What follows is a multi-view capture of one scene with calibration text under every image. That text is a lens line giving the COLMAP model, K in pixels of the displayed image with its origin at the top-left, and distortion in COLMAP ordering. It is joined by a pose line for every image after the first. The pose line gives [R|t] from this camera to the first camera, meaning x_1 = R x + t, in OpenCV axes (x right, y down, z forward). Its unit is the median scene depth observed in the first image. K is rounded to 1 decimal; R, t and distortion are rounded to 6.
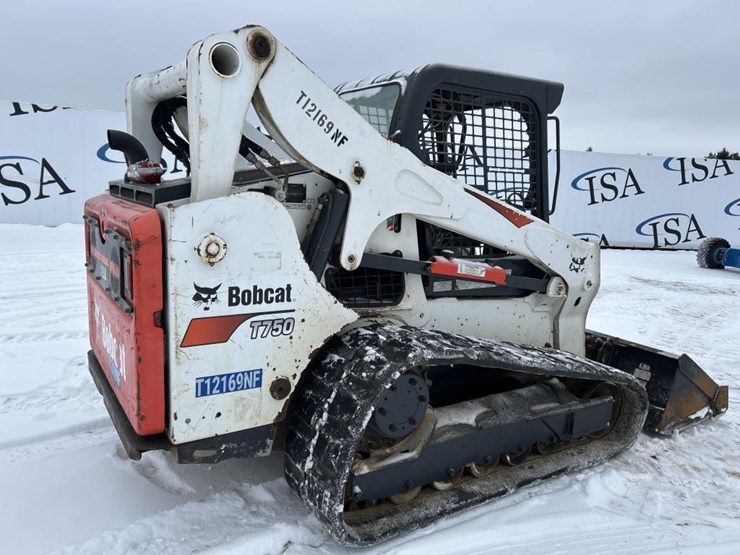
lens RADIAL K [[558.9, 0, 371.7], [0, 558.9, 281.4], [0, 0, 1]] dist [0.069250, -0.081478]
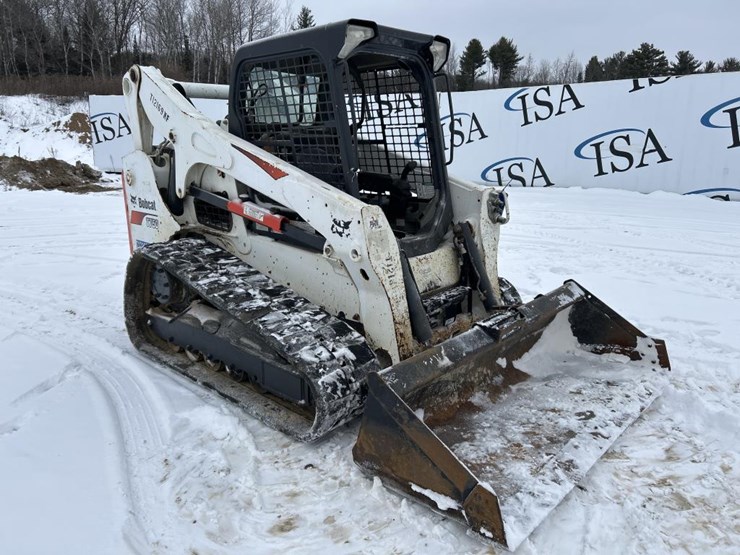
lens RADIAL K [[555.8, 0, 370.0], [0, 555.8, 277.5], [0, 0, 1]] dist [0.068382, -0.078747]
pose [[0.240380, 0.190086, -0.951885, 1.762122], [-0.153779, 0.975712, 0.156010, -0.139823], [0.958420, 0.108878, 0.263773, 1.185087]]
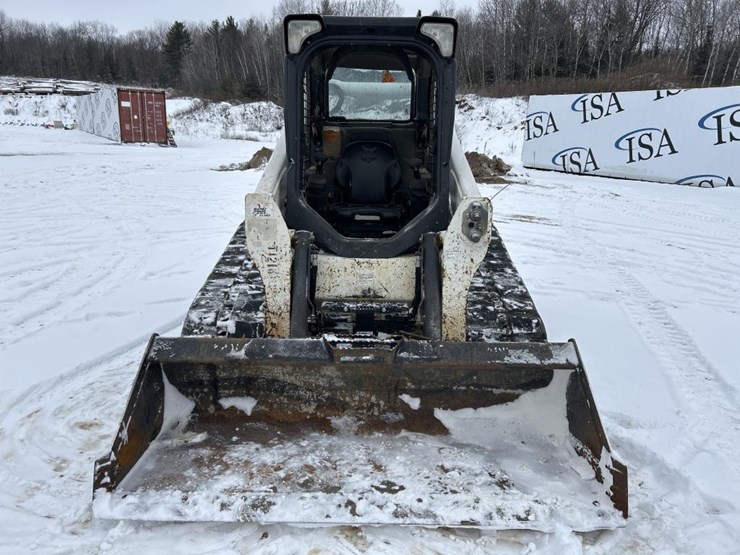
lens RADIAL K [[555.8, 0, 370.0], [0, 555.8, 277.5], [0, 0, 1]] dist [0.068382, -0.078747]
pose [[-0.561316, 0.151852, -0.813551, 1.508334], [-0.190675, 0.932848, 0.305676, -0.356002], [0.805337, 0.326705, -0.494669, 2.346956]]
